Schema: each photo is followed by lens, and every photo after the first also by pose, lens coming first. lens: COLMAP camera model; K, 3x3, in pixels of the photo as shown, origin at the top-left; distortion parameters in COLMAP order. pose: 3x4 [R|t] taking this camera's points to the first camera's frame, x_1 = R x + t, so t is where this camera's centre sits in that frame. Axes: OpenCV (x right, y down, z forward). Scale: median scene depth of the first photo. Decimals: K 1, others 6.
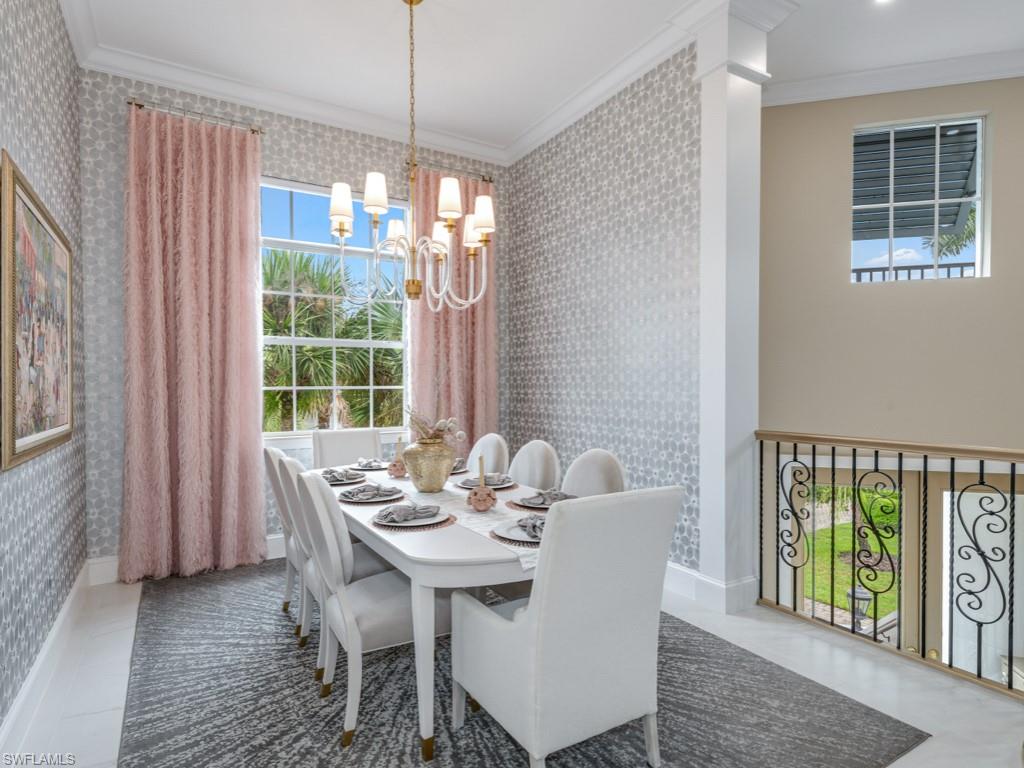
lens RADIAL K [[568.5, 0, 510.3], [0, 568.5, 389.8], [0, 0, 1]] dist [0.004324, 0.001061]
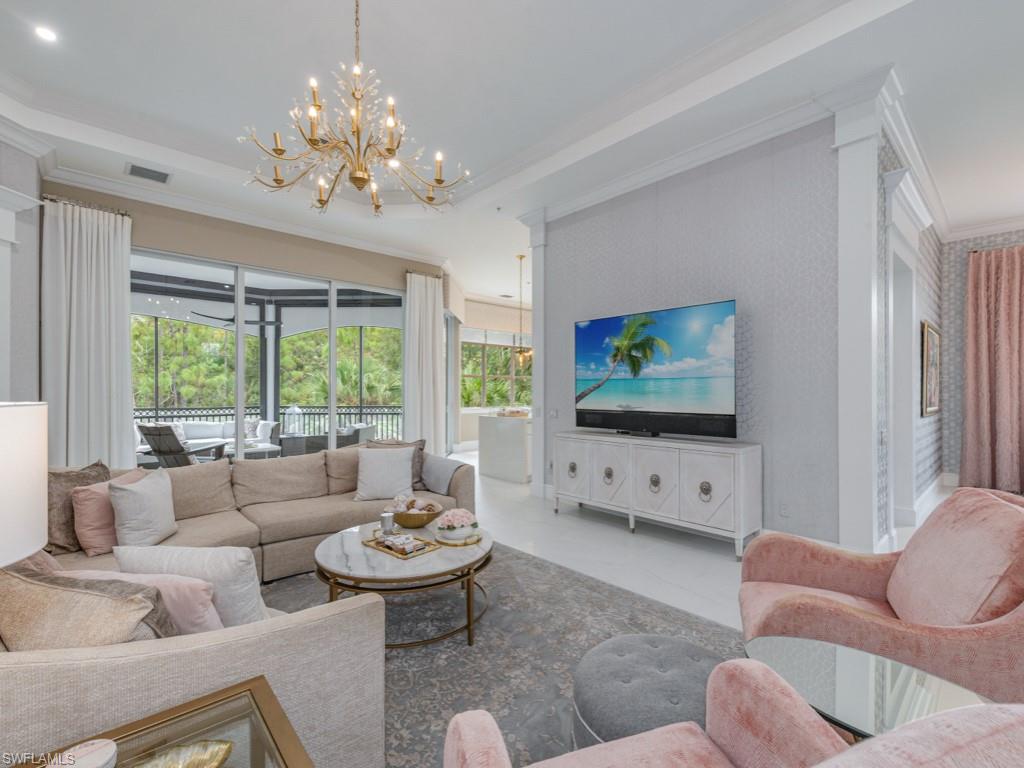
lens RADIAL K [[462.3, 0, 513.5], [0, 462.3, 399.2], [0, 0, 1]] dist [0.001703, 0.001313]
pose [[0.218828, 0.011438, -0.975696, 0.586038], [-0.003914, 0.999934, 0.010844, 0.010784], [0.975756, 0.001446, 0.218858, -0.929791]]
